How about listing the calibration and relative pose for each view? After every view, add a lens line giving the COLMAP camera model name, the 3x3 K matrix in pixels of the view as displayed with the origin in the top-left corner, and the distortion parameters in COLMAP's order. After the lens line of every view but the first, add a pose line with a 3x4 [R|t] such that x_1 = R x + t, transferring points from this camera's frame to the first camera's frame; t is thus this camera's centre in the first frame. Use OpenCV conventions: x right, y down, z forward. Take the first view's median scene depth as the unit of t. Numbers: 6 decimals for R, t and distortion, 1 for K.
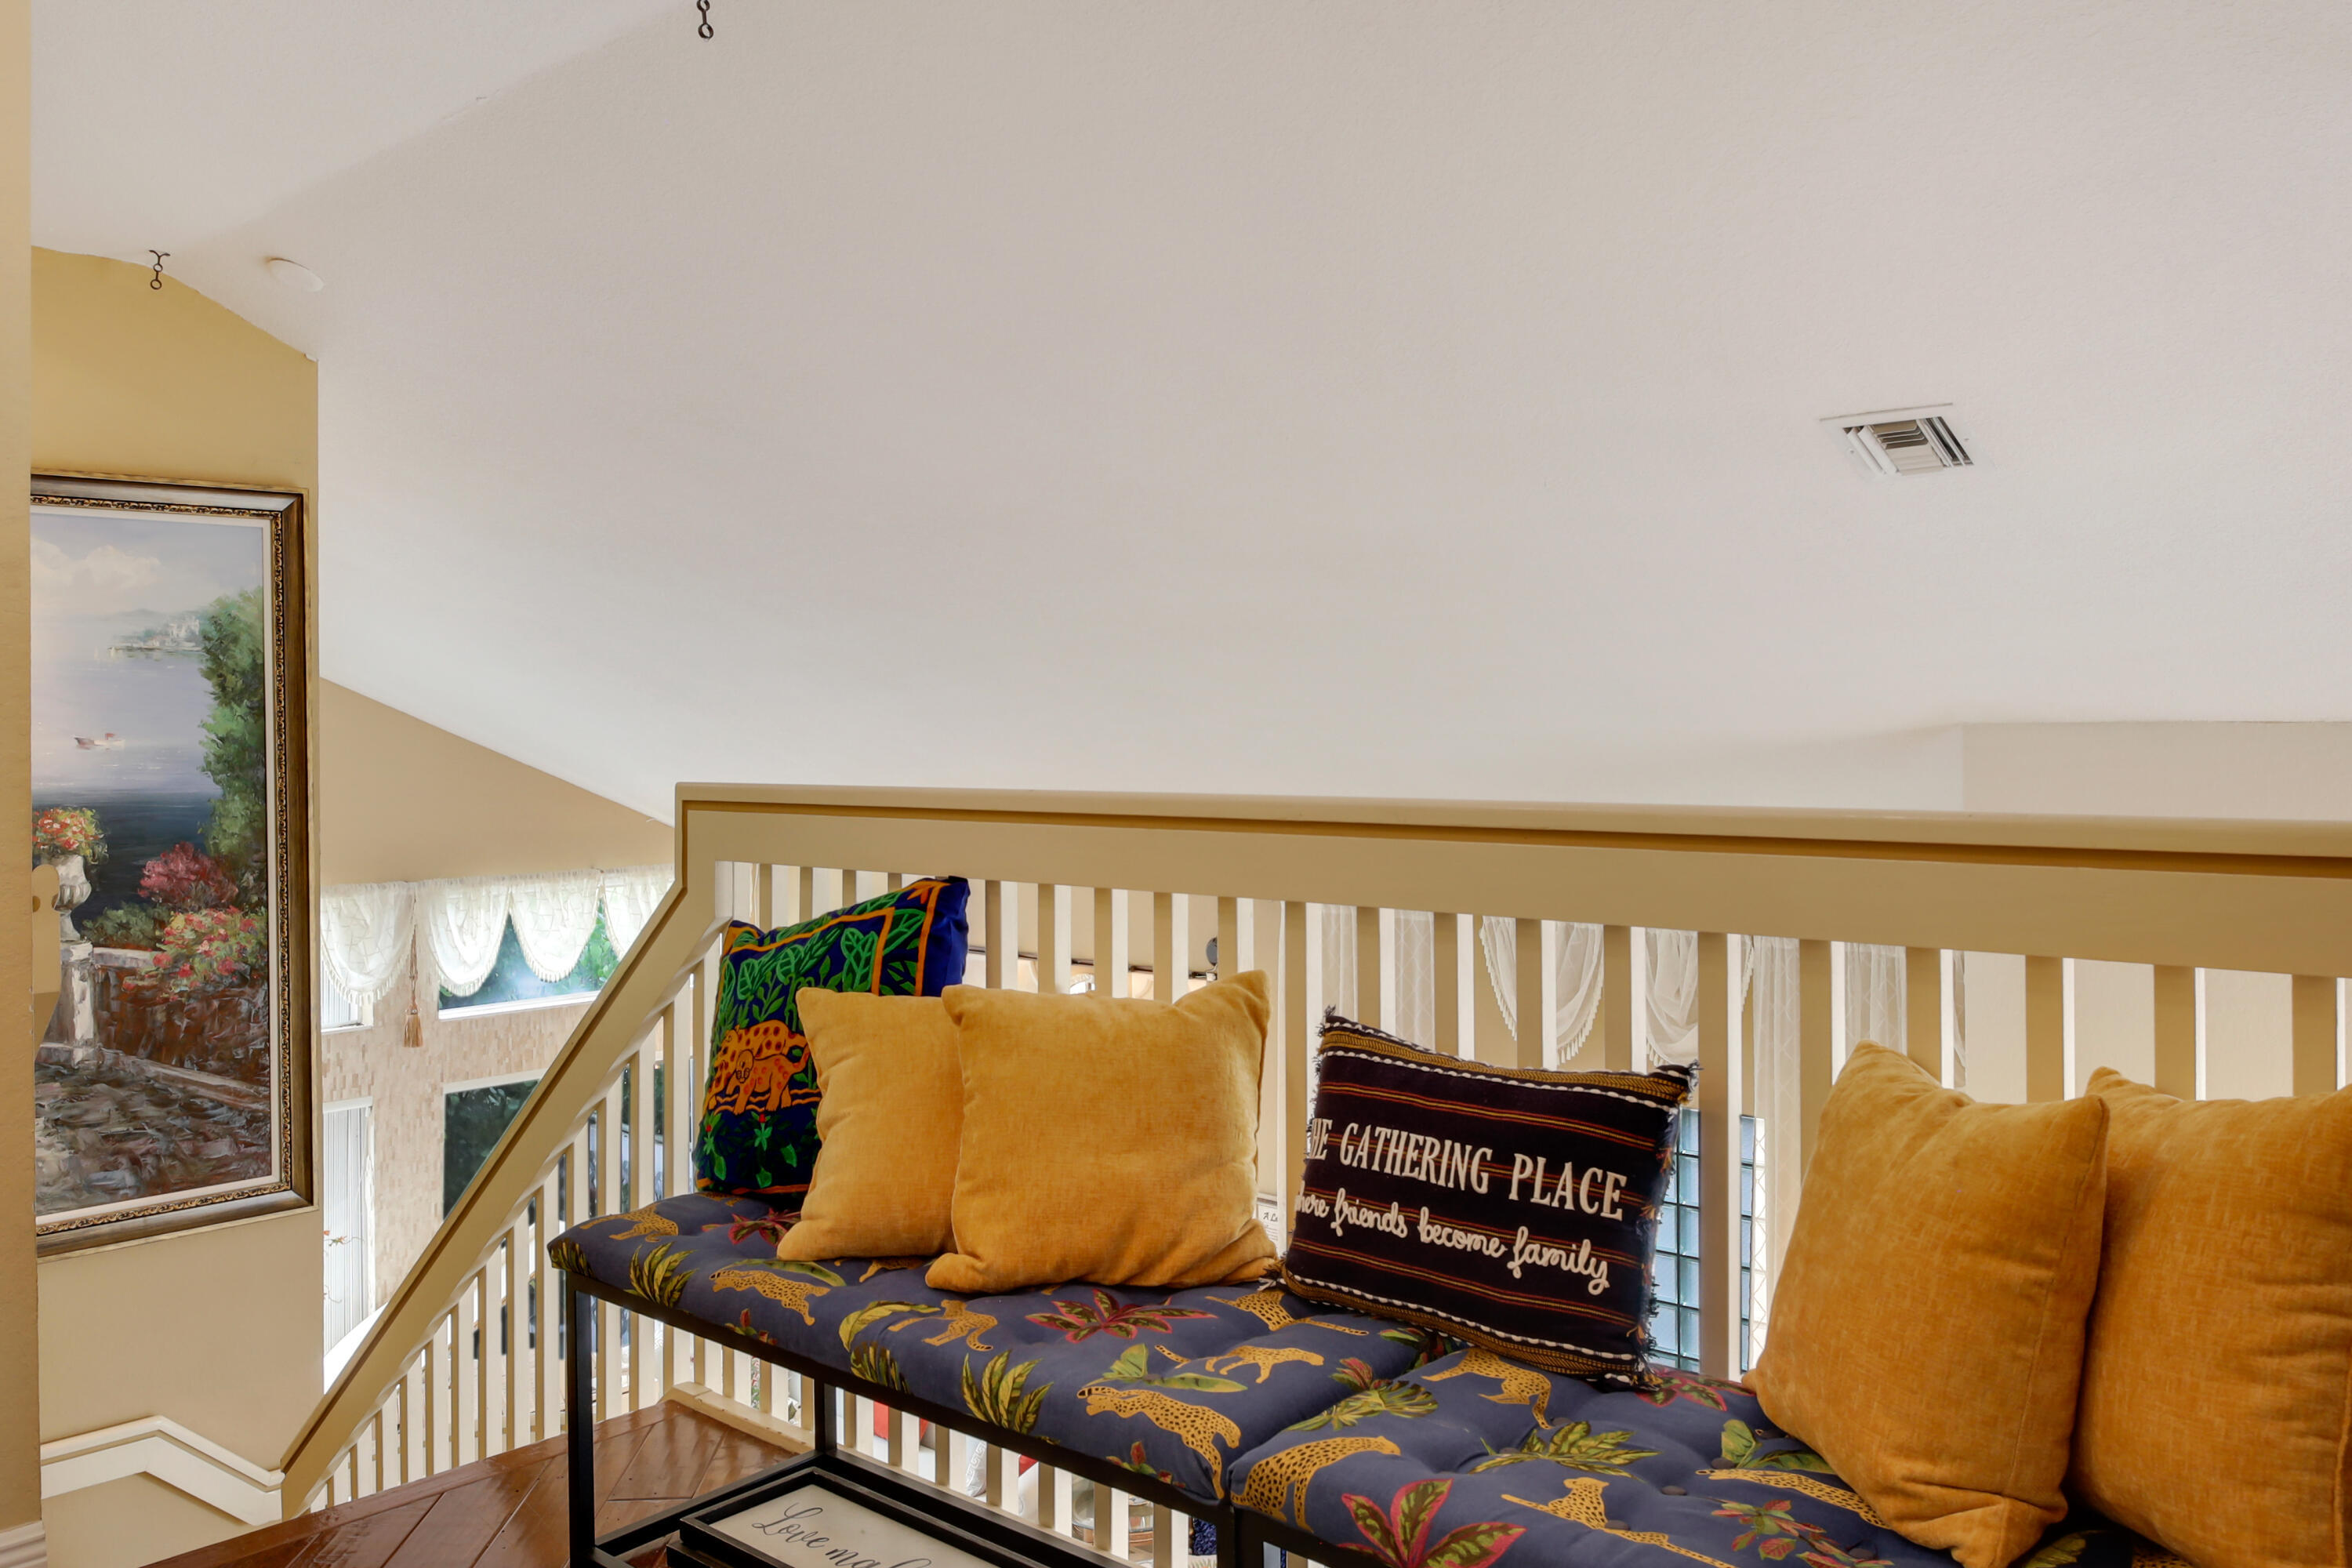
lens RADIAL K [[1865.8, 0, 1174.1], [0, 1865.8, 706.7], [0, 0, 1]] dist [-0.012904, -0.017207]
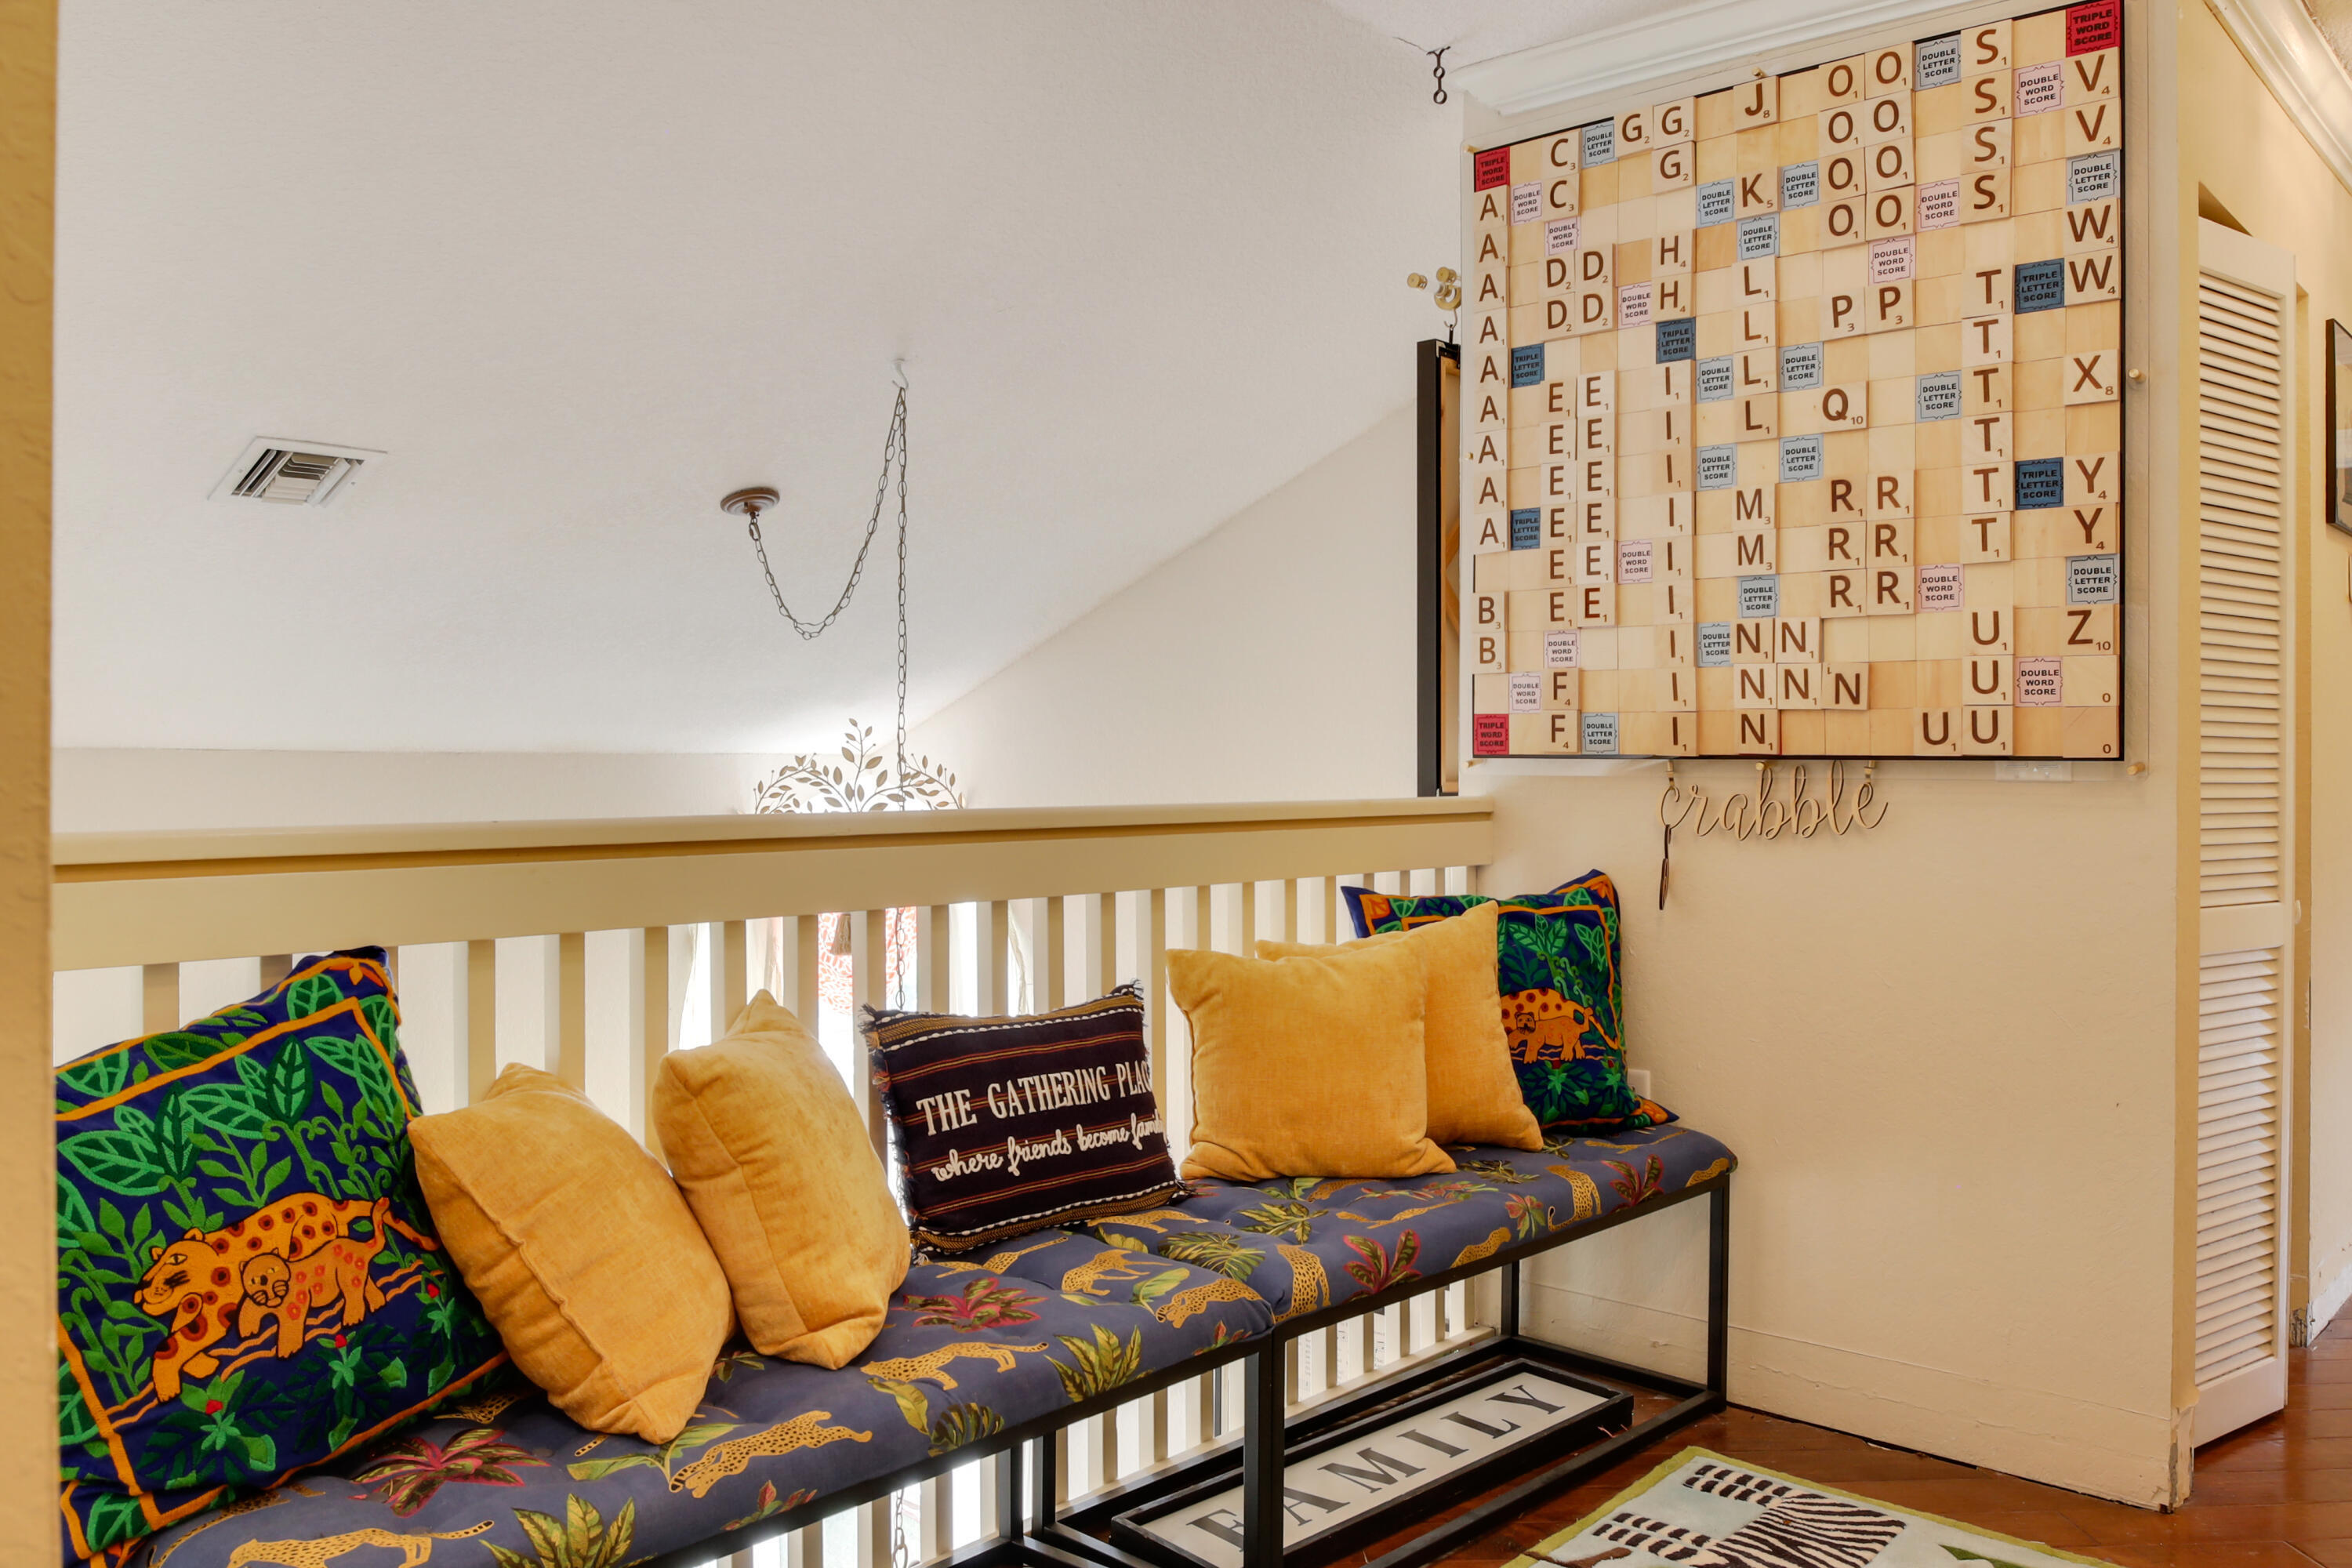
lens RADIAL K [[1865.8, 0, 1178.6], [0, 1865.8, 762.3], [0, 0, 1]] dist [-0.012904, -0.017207]
pose [[-0.021370, 0.006470, 0.999751, -0.440764], [-0.016441, 0.999842, -0.006822, 0.010366], [-0.999636, -0.016583, -0.021260, 0.368464]]
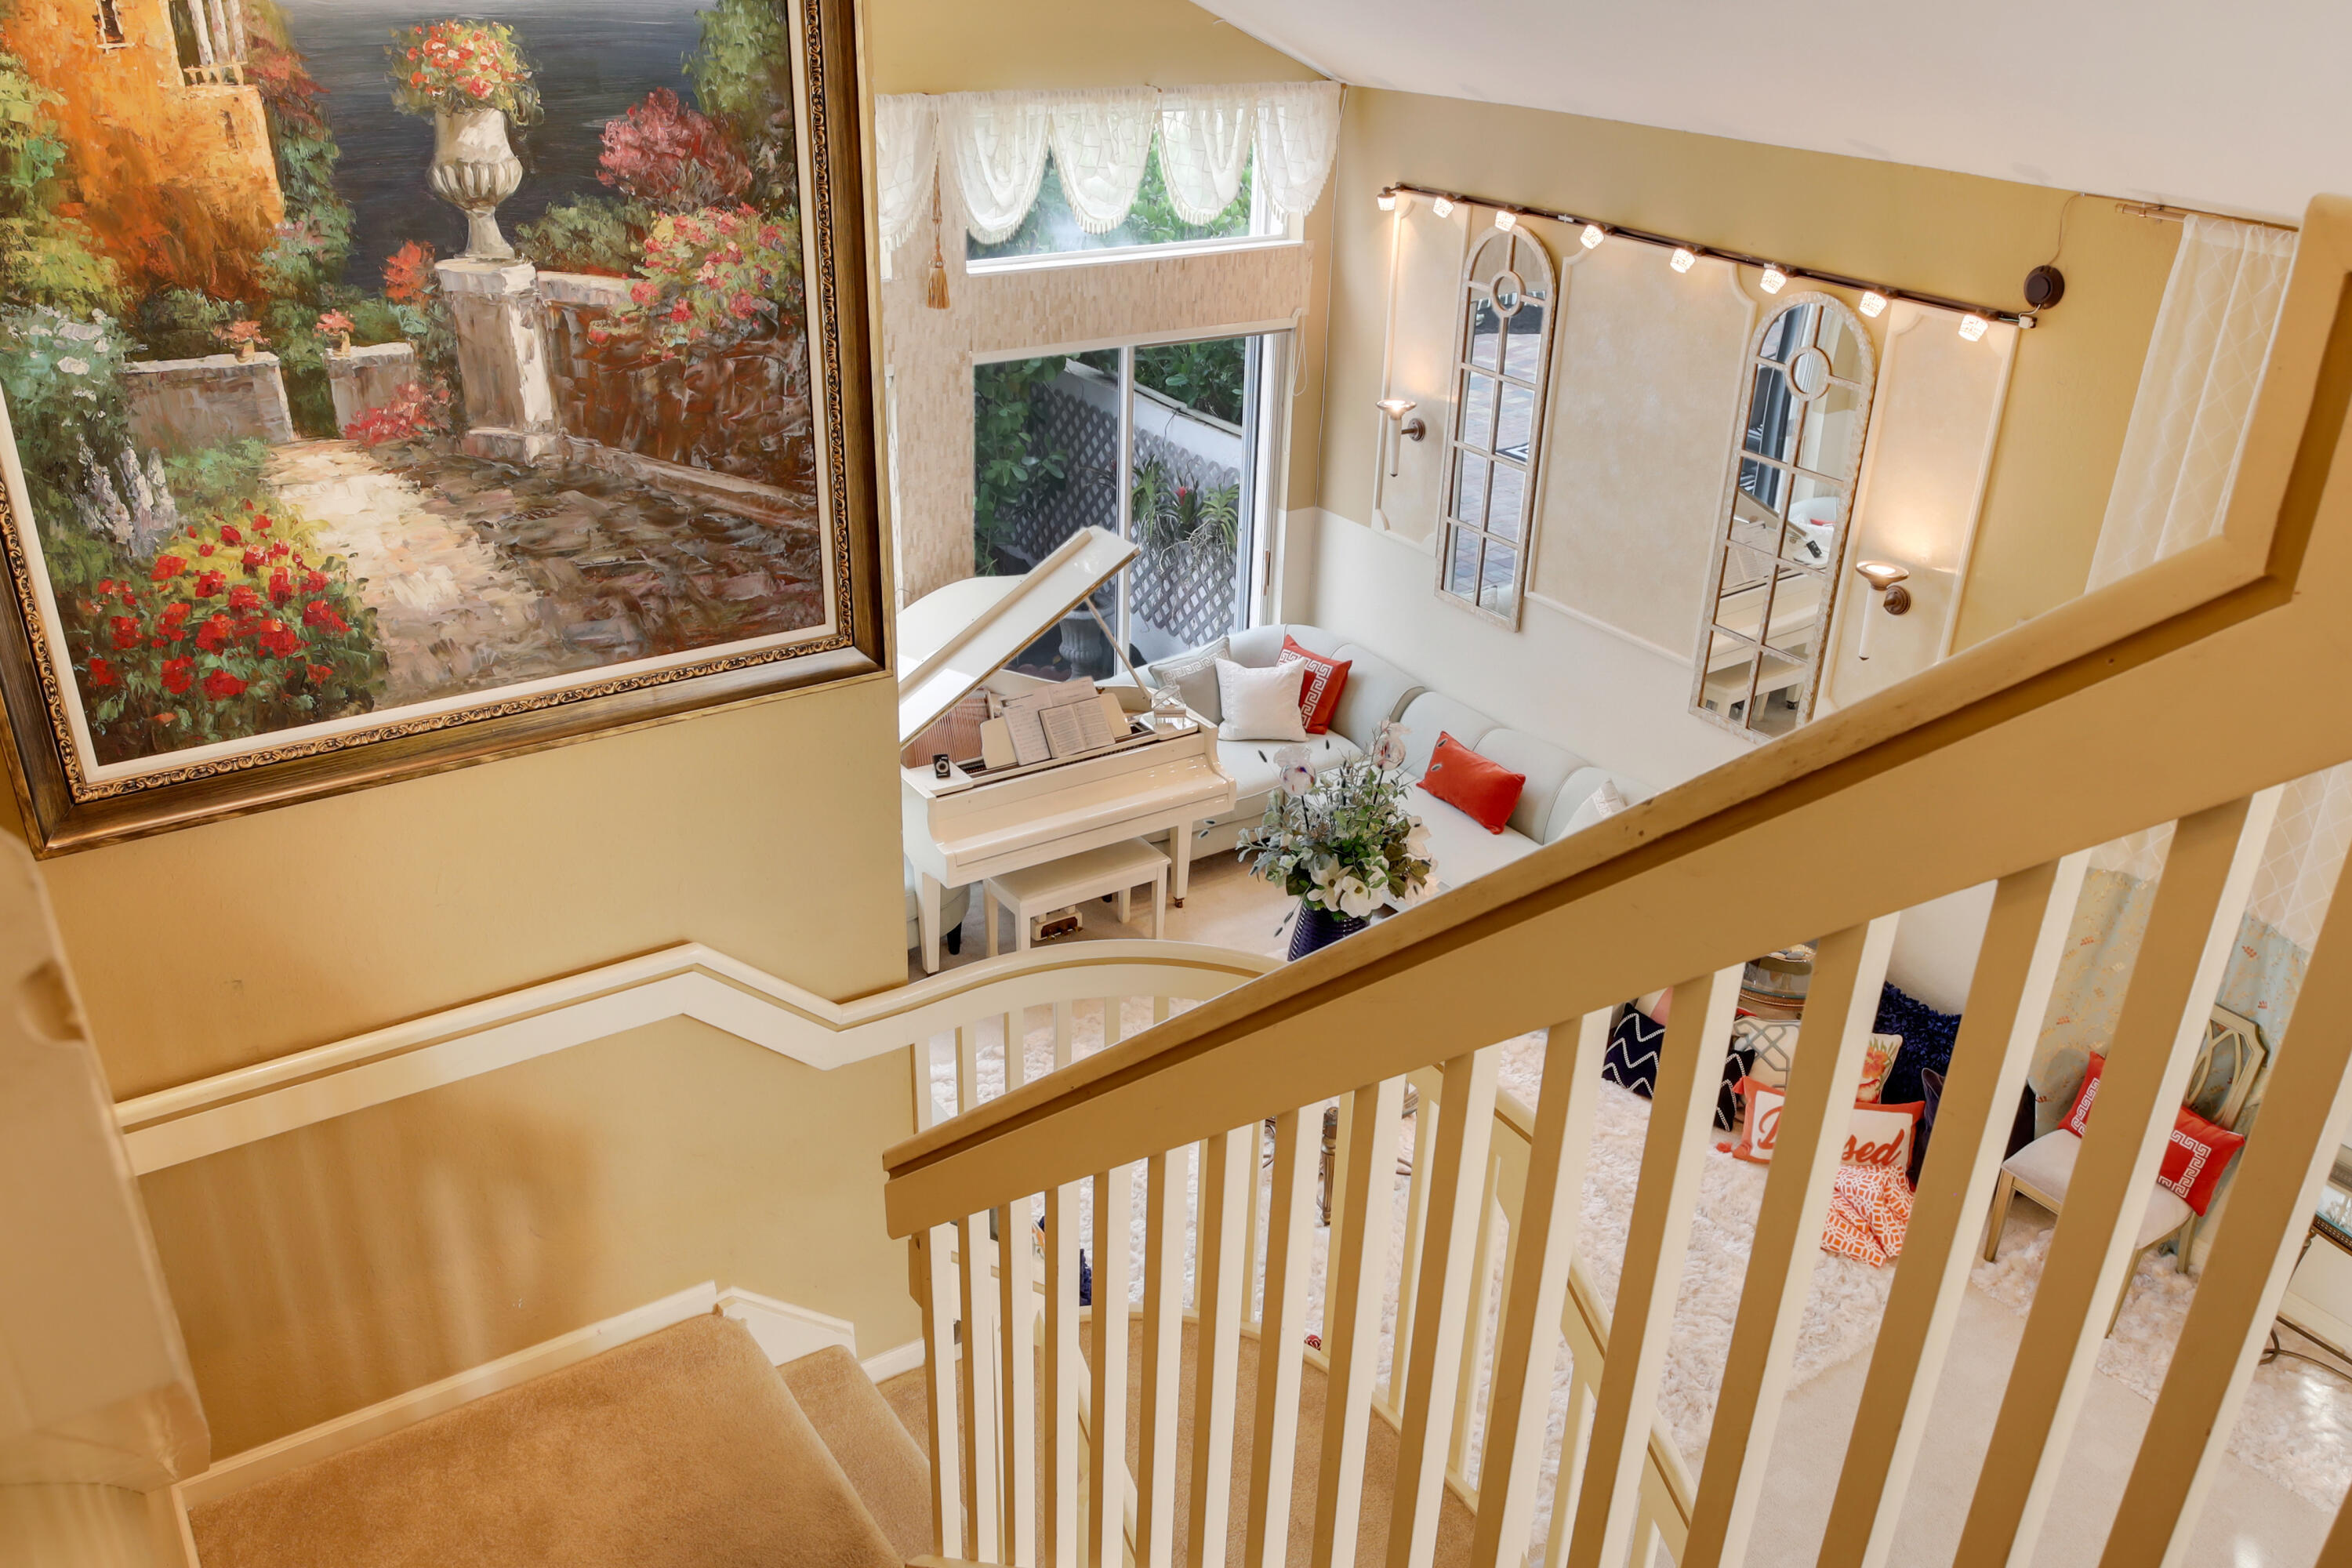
lens RADIAL K [[1865.8, 0, 1183.3], [0, 1865.8, 787.0], [0, 0, 1]] dist [-0.012904, -0.017207]
pose [[0.971402, 0.136652, -0.194177, -0.231393], [-0.036416, 0.893855, 0.446876, 0.002326], [0.234632, -0.427025, 0.873268, 0.435623]]
